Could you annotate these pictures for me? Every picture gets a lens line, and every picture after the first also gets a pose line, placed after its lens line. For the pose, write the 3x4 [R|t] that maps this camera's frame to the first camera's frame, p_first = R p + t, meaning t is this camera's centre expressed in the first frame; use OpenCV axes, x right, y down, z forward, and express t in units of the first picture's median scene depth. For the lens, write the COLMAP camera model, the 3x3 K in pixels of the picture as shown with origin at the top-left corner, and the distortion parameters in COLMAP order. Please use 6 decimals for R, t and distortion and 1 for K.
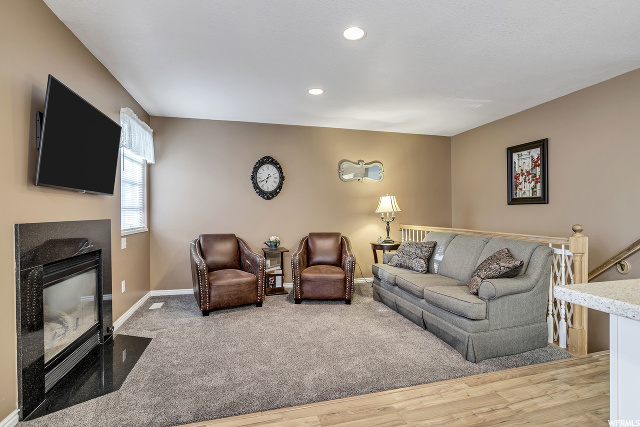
lens RADIAL K [[313.5, 0, 320.7], [0, 313.5, 211.1], [0, 0, 1]] dist [-0.022057, 0.000469]
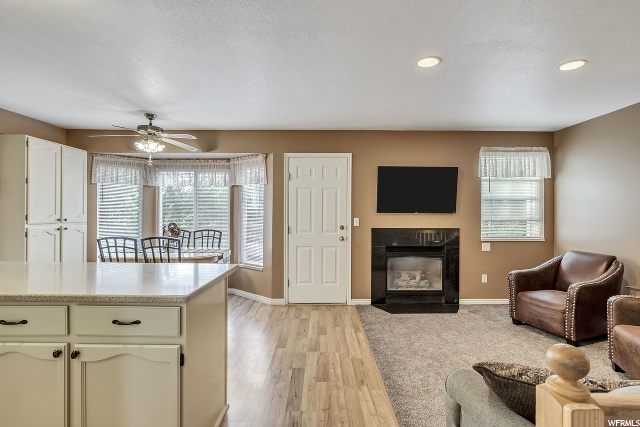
lens RADIAL K [[313.5, 0, 320.7], [0, 313.5, 211.1], [0, 0, 1]] dist [-0.022057, 0.000469]
pose [[-0.257629, 0.005066, -0.966231, 0.939545], [-0.001317, 0.999983, 0.005594, -0.064603], [0.966243, 0.002714, -0.257619, 0.713261]]
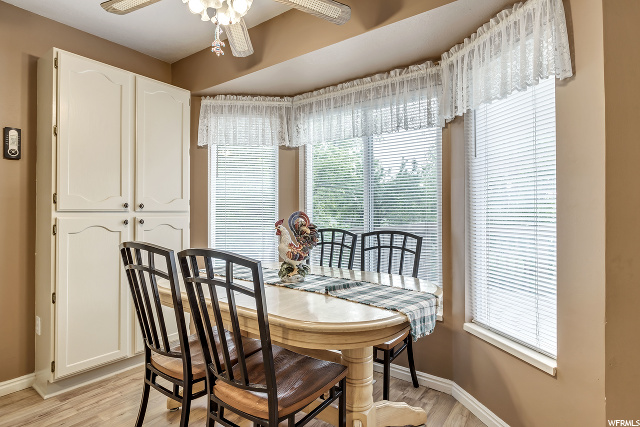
lens RADIAL K [[333.7, 0, 320.0], [0, 333.7, 206.7], [0, 0, 1]] dist [-0.023657, 0.000145]
pose [[-0.778244, -0.002618, -0.627957, 0.088620], [0.005276, 0.999929, -0.010707, -0.004293], [0.627940, -0.011646, -0.778174, 0.198400]]
